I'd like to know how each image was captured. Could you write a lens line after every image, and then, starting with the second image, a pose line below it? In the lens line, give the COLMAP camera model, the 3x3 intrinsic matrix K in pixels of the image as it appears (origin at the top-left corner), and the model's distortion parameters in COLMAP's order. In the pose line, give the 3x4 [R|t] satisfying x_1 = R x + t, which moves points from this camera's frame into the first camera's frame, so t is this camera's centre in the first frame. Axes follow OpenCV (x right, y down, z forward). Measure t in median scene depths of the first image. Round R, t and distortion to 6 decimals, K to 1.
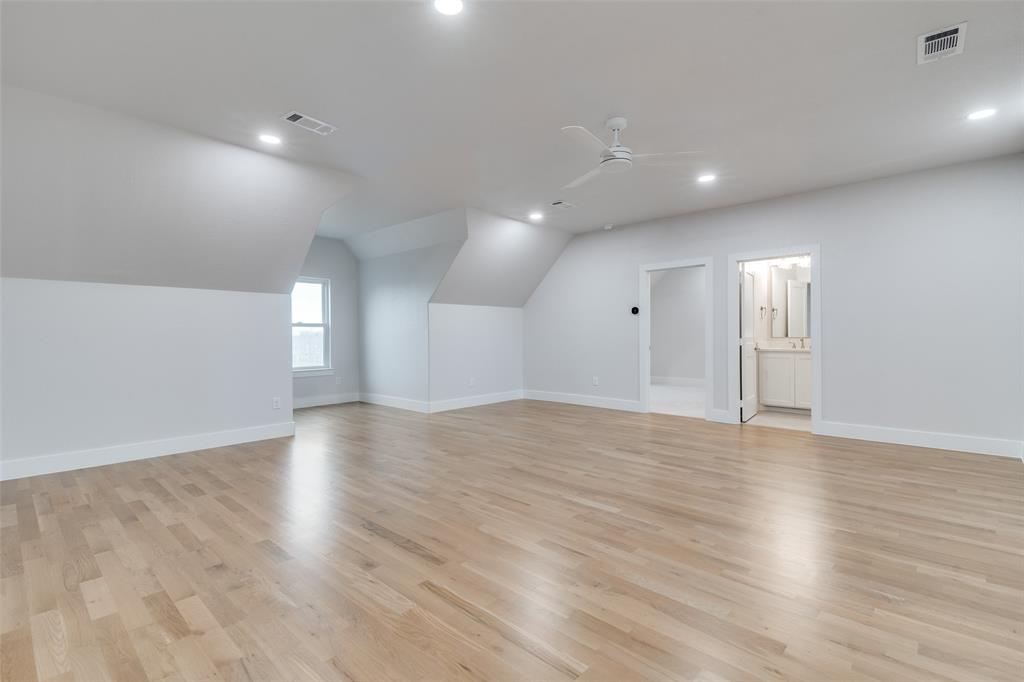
lens RADIAL K [[471.9, 0, 513.2], [0, 471.9, 339.1], [0, 0, 1]] dist [0.000076, -0.000340]
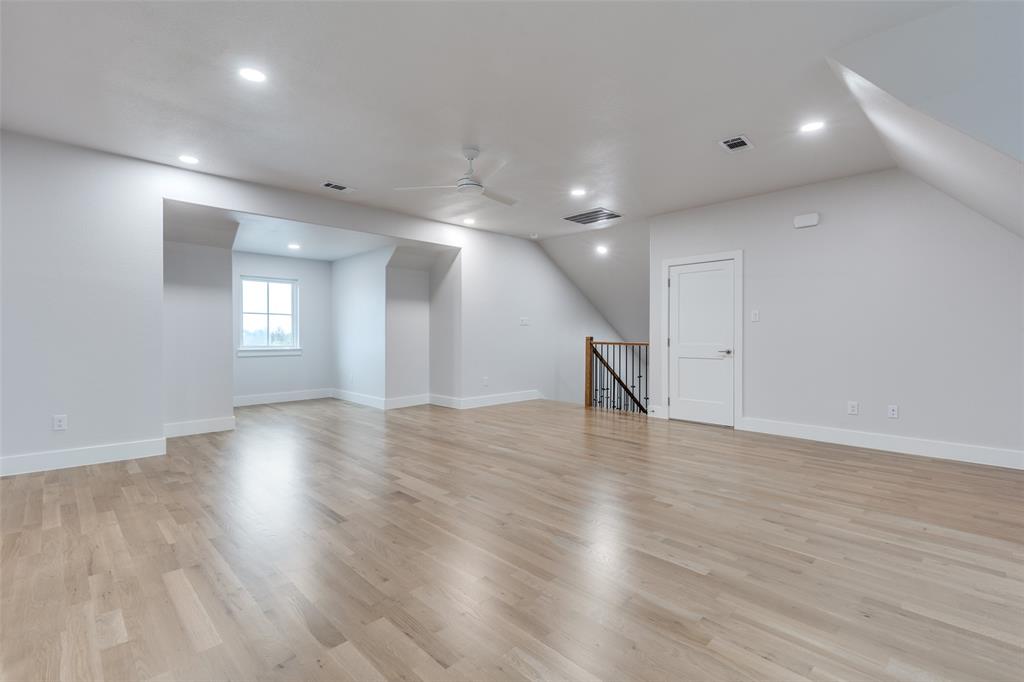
lens RADIAL K [[471.9, 0, 513.2], [0, 471.9, 339.1], [0, 0, 1]] dist [0.000076, -0.000340]
pose [[-0.999281, 0.003855, 0.037718, 0.060106], [0.004395, 0.999889, 0.014239, -0.017916], [-0.037658, 0.014395, -0.999187, 1.974392]]
